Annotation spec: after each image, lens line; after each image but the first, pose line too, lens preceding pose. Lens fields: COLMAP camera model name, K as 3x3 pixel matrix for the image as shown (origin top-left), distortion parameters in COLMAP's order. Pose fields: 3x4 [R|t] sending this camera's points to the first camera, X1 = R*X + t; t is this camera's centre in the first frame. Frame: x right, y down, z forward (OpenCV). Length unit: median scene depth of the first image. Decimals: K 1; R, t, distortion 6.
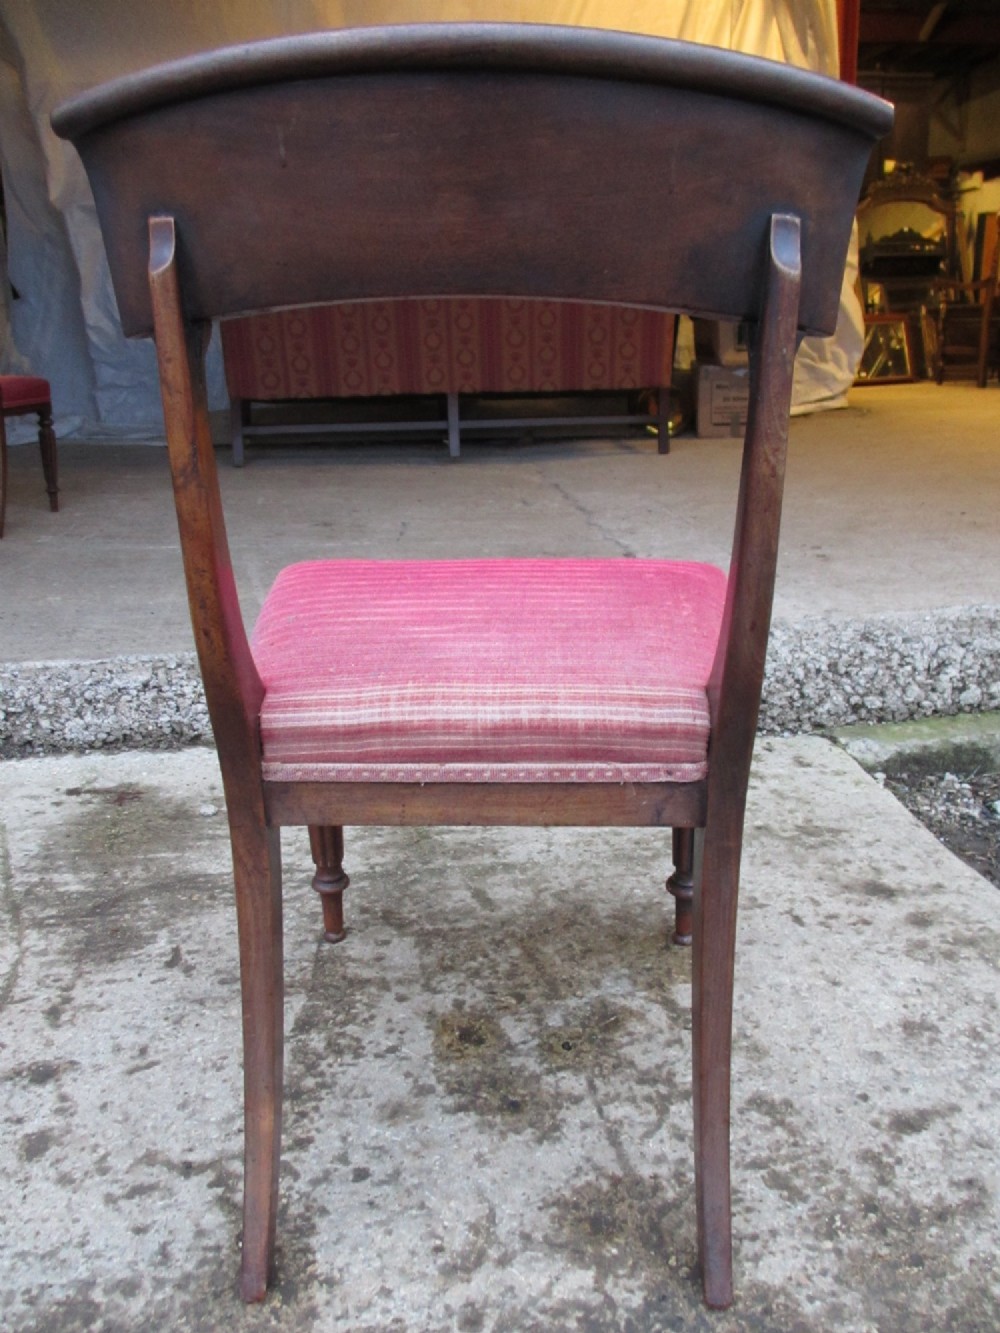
lens RADIAL K [[1123.0, 0, 495.8], [0, 1123.0, 667.7], [0, 0, 1]] dist [-0.050215, 0.021582]
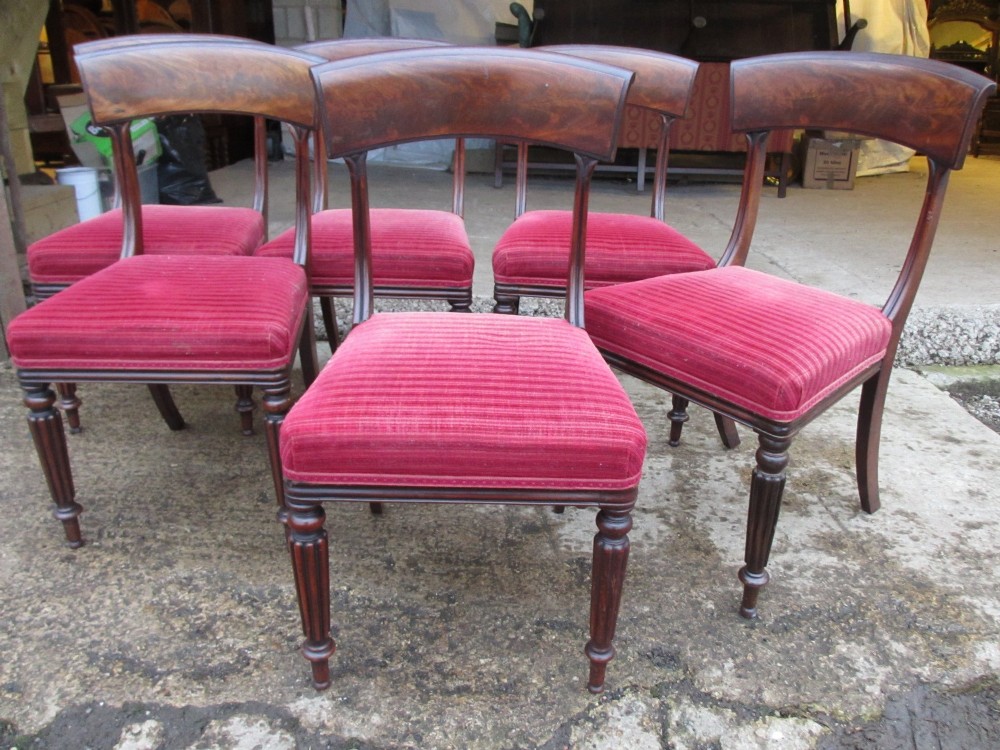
lens RADIAL K [[842.4, 0, 499.2], [0, 842.4, 378.4], [0, 0, 1]] dist [-0.050215, 0.021582]
pose [[0.990876, 0.082641, -0.106469, -0.300463], [-0.078108, 0.995880, 0.046071, 0.091344], [0.109837, -0.037335, 0.993248, -0.533240]]
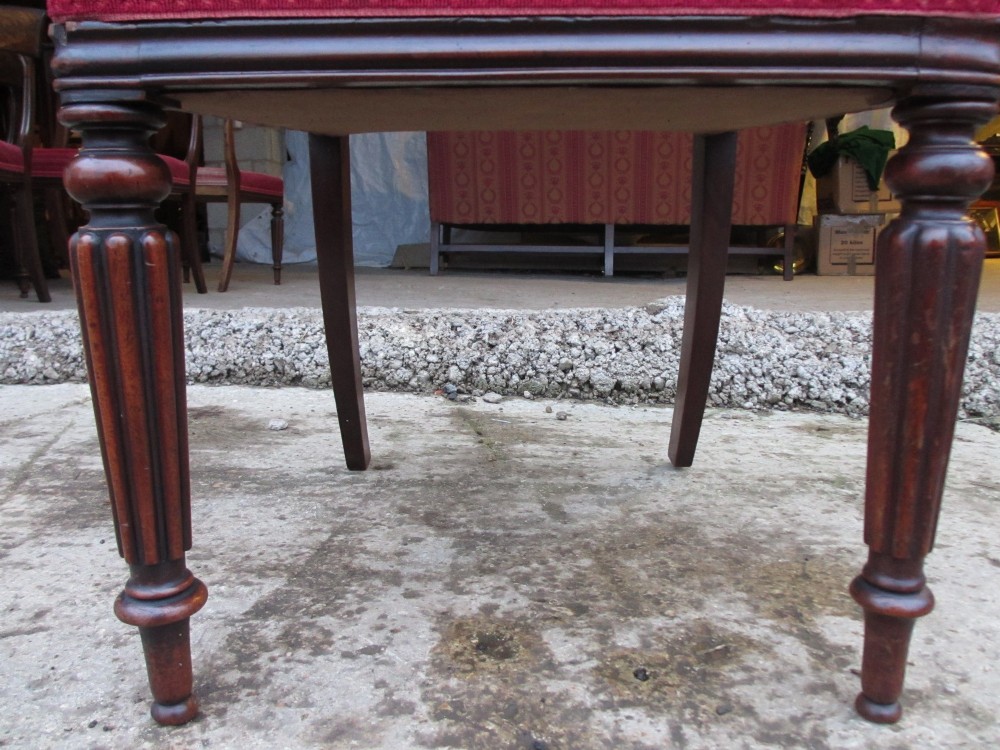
lens RADIAL K [[842.4, 0, 500.7], [0, 842.4, 373.0], [0, 0, 1]] dist [-0.050215, 0.021582]
pose [[0.983150, 0.052189, -0.175195, 0.049438], [-0.078504, 0.986044, -0.146811, 0.206399], [0.165088, 0.158091, 0.973526, 0.423349]]
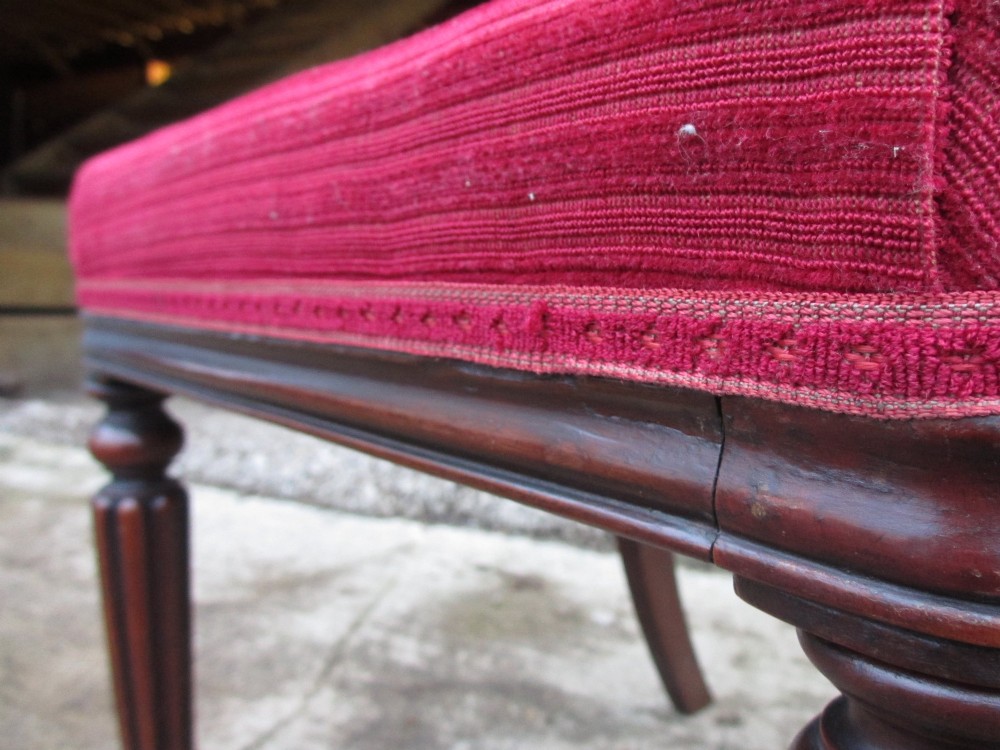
lens RADIAL K [[842.4, 0, 496.5], [0, 842.4, 373.5], [0, 0, 1]] dist [-0.050215, 0.021582]
pose [[0.834944, 0.089943, -0.542935, -0.012514], [-0.216917, 0.960472, -0.174470, 0.096075], [0.505781, 0.263444, 0.821451, 0.504219]]
